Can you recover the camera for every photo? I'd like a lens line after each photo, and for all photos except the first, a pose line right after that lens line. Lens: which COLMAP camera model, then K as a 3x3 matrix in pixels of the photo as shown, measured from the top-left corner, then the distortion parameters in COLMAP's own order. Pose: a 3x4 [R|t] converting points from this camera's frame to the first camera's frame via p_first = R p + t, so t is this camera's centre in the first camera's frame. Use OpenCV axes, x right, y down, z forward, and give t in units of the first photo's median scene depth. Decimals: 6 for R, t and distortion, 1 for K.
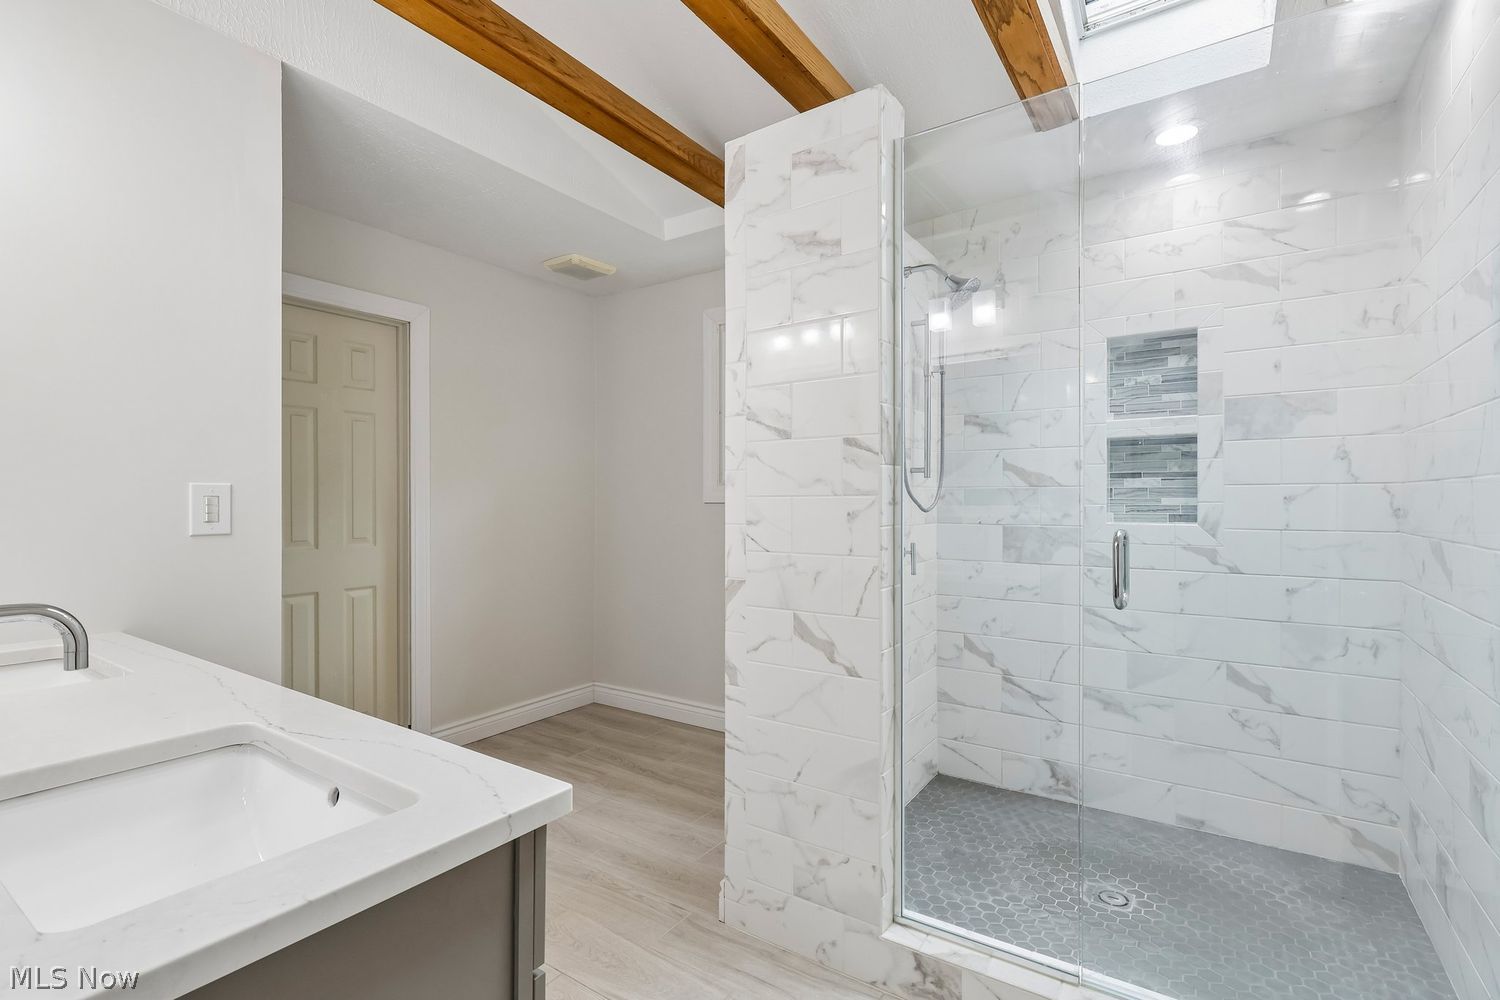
lens RADIAL K [[699.6, 0, 749.0], [0, 699.6, 495.7], [0, 0, 1]] dist [-0.001630, -0.000966]
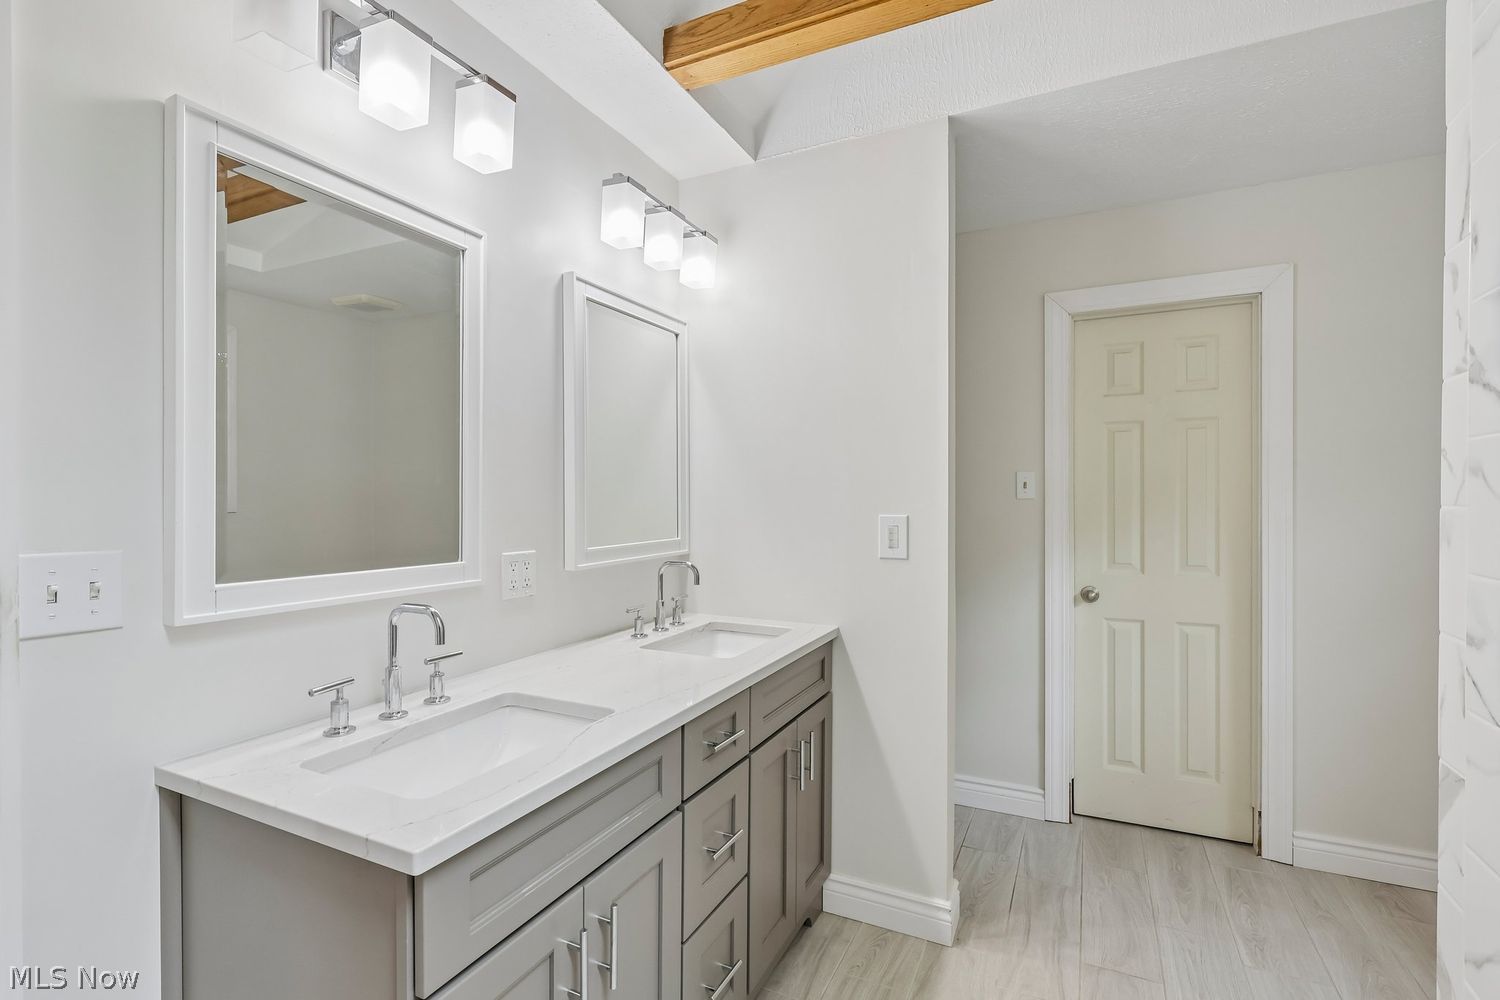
lens RADIAL K [[699.6, 0, 747.9], [0, 699.6, 500.2], [0, 0, 1]] dist [-0.001630, -0.000966]
pose [[0.129742, 0.005204, -0.991534, 0.229686], [0.011113, 0.999916, 0.006702, -0.032723], [0.991486, -0.011888, 0.129673, 0.365843]]
